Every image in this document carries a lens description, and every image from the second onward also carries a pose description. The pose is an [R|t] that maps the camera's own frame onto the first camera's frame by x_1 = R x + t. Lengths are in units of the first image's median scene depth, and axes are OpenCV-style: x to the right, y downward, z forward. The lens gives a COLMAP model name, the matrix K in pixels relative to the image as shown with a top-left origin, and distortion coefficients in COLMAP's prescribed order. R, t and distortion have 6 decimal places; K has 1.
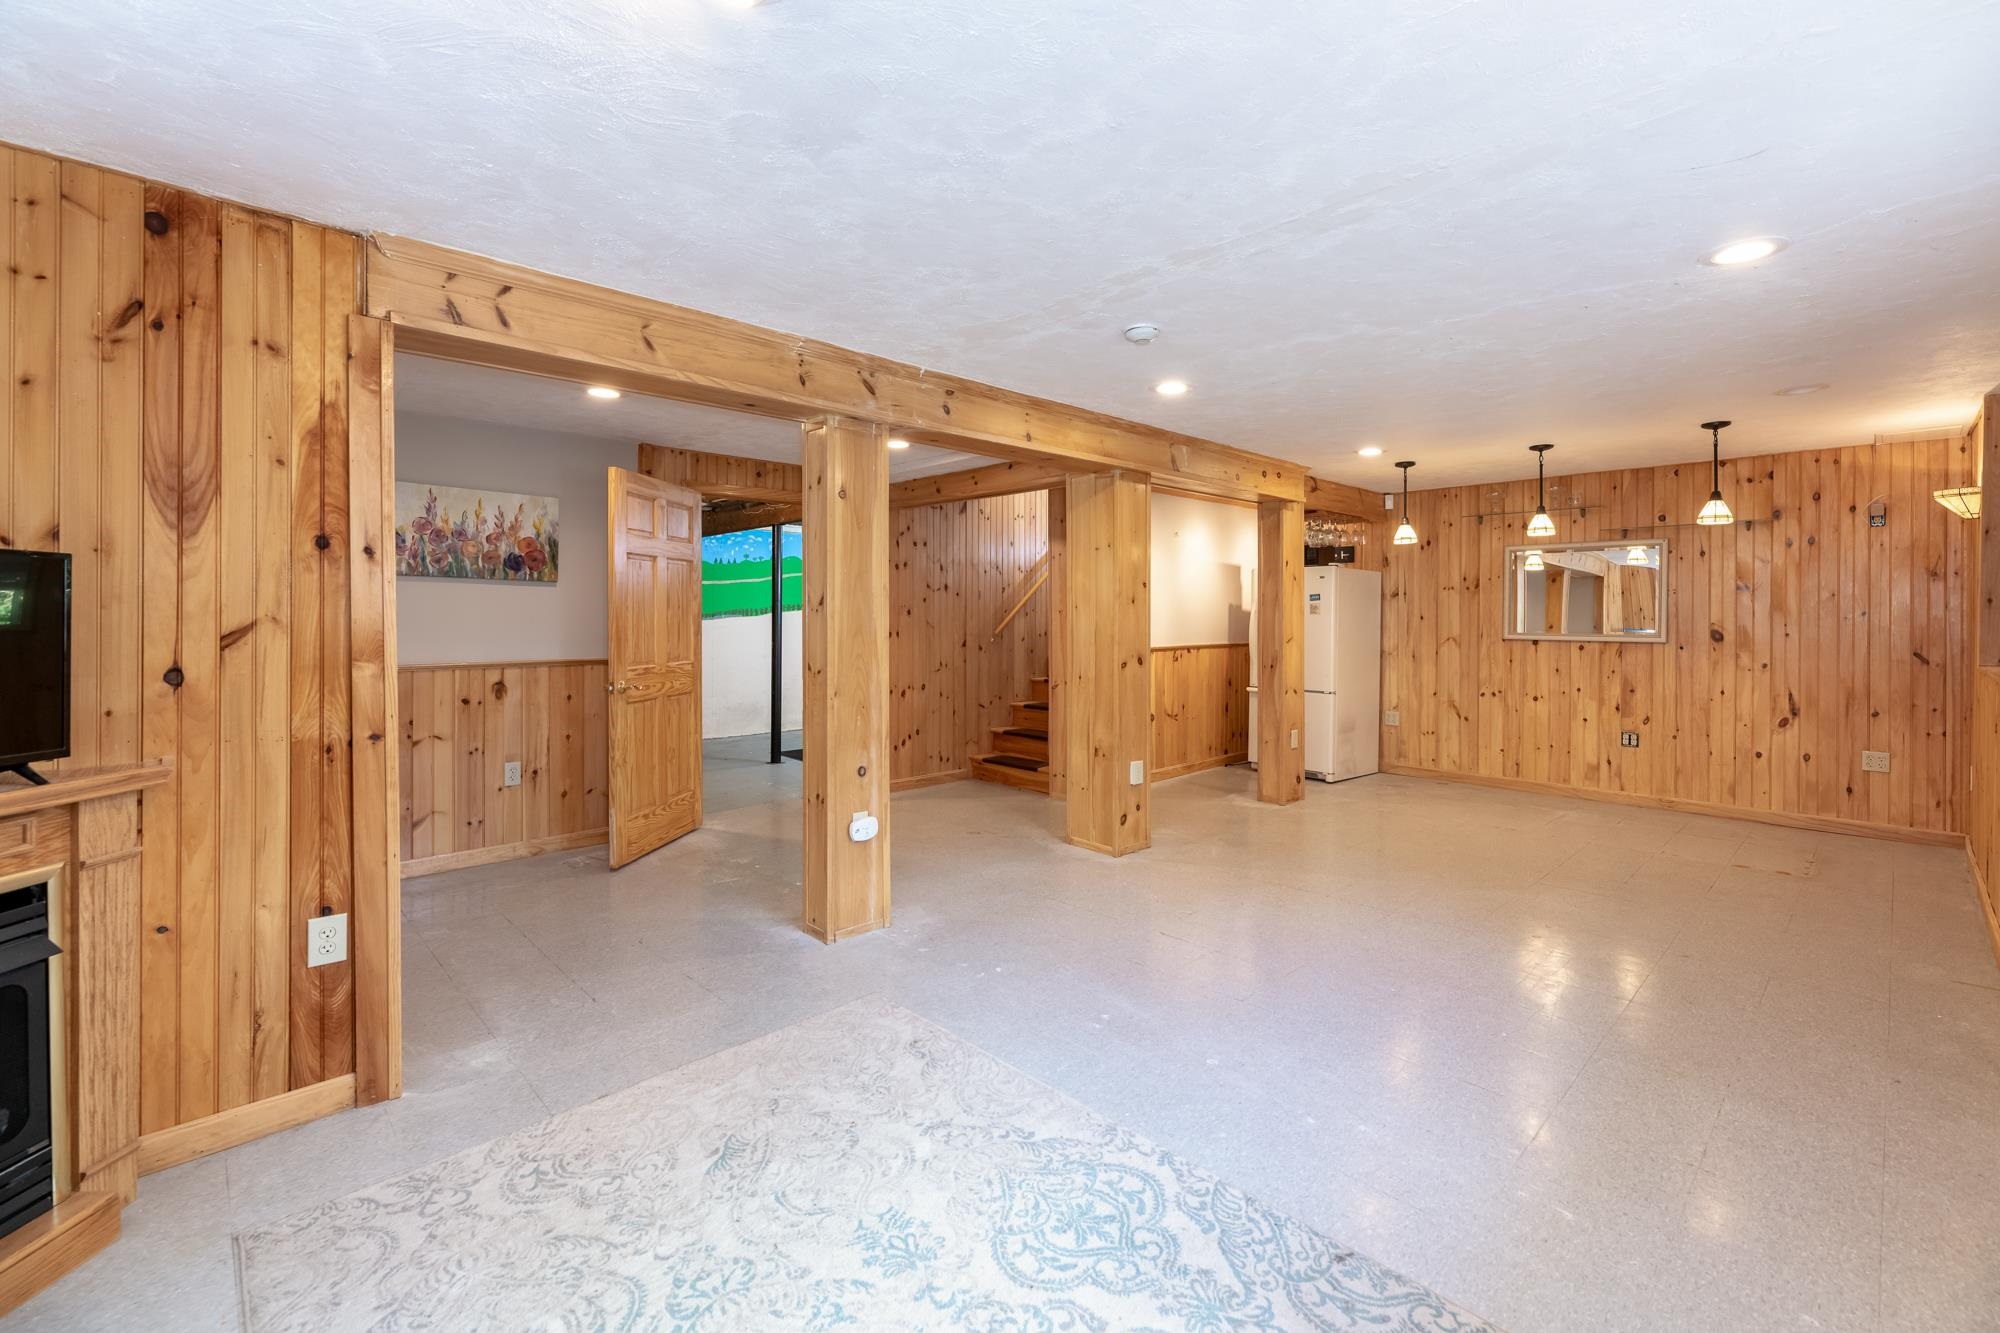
lens RADIAL K [[855.1, 0, 1030.0], [0, 855.1, 615.7], [0, 0, 1]] dist [-0.000423, 0.000174]
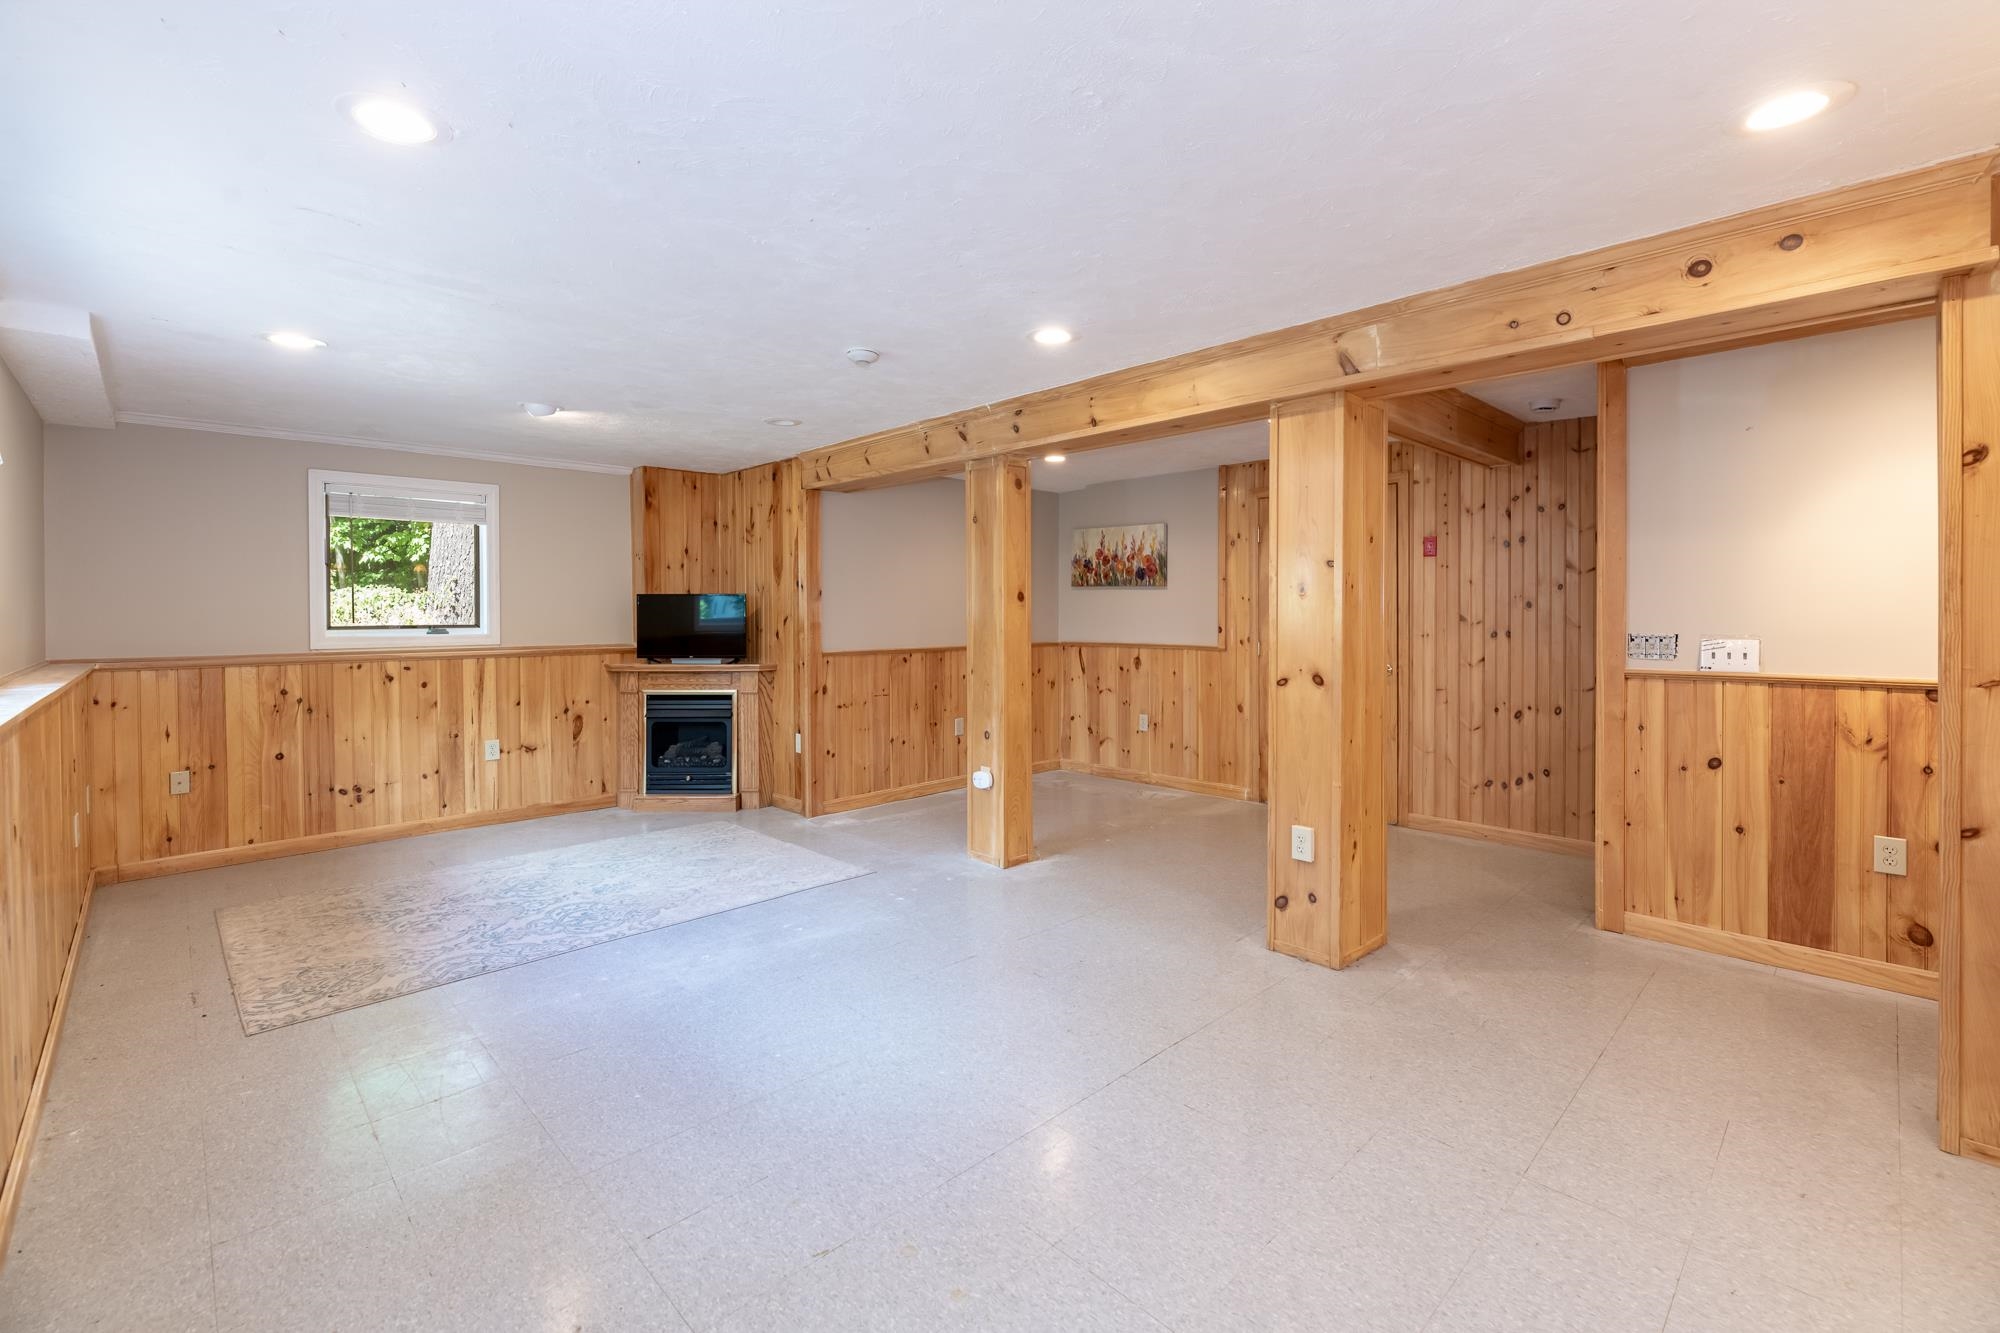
lens RADIAL K [[855.1, 0, 1030.0], [0, 855.1, 615.7], [0, 0, 1]] dist [-0.000423, 0.000174]
pose [[0.011704, 0.005651, -0.999916, 1.034314], [0.005467, 0.999969, 0.005715, -0.001939], [0.999917, -0.005534, 0.011672, 1.010774]]
